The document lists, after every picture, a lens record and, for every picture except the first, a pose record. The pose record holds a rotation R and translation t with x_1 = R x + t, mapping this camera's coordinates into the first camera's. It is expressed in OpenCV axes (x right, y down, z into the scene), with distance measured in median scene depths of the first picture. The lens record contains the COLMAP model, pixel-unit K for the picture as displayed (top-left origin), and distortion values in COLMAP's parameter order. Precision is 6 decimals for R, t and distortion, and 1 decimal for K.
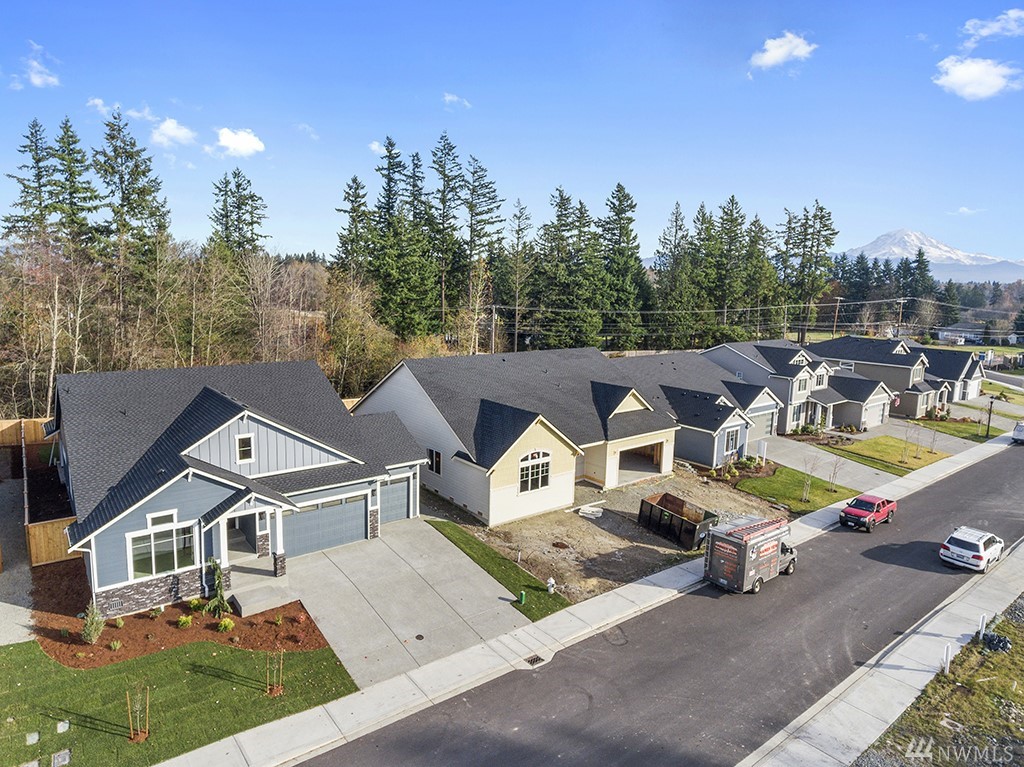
lens RADIAL K [[602.1, 0, 485.0], [0, 602.1, 380.4], [0, 0, 1]] dist [-0.005243, 0.001350]
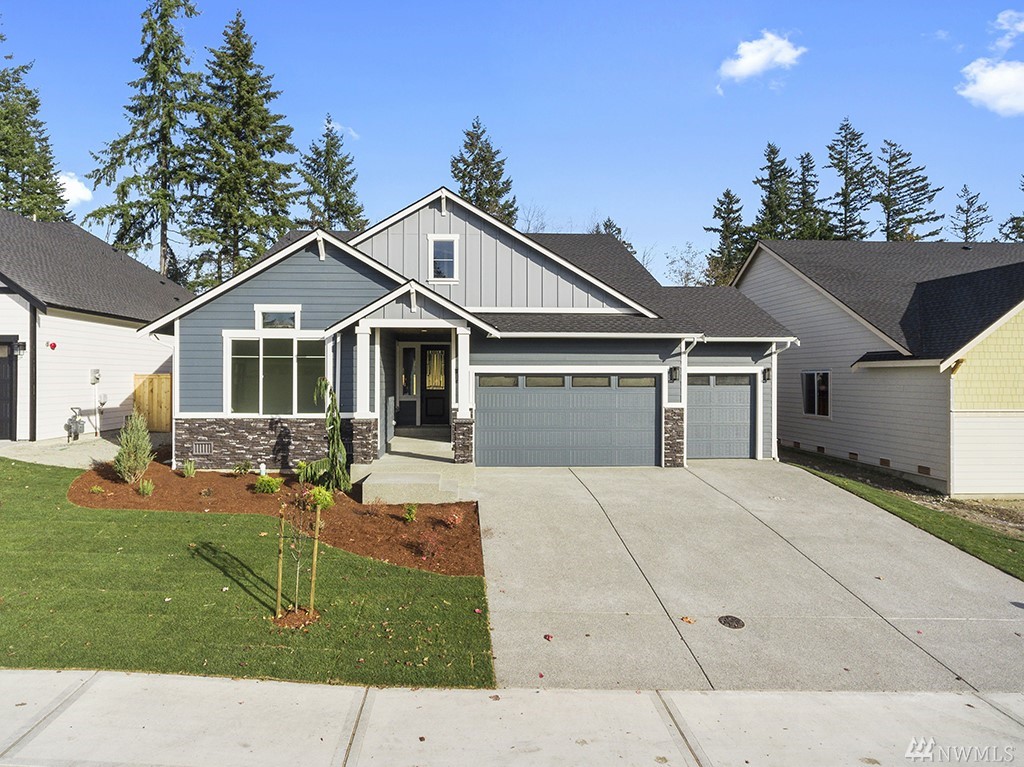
lens RADIAL K [[602.1, 0, 485.0], [0, 602.1, 380.4], [0, 0, 1]] dist [-0.005243, 0.001350]
pose [[0.817085, -0.017983, -0.576237, -0.005056], [-0.067905, 0.989554, -0.127169, 0.071780], [0.572505, 0.143037, 0.807328, 0.130397]]
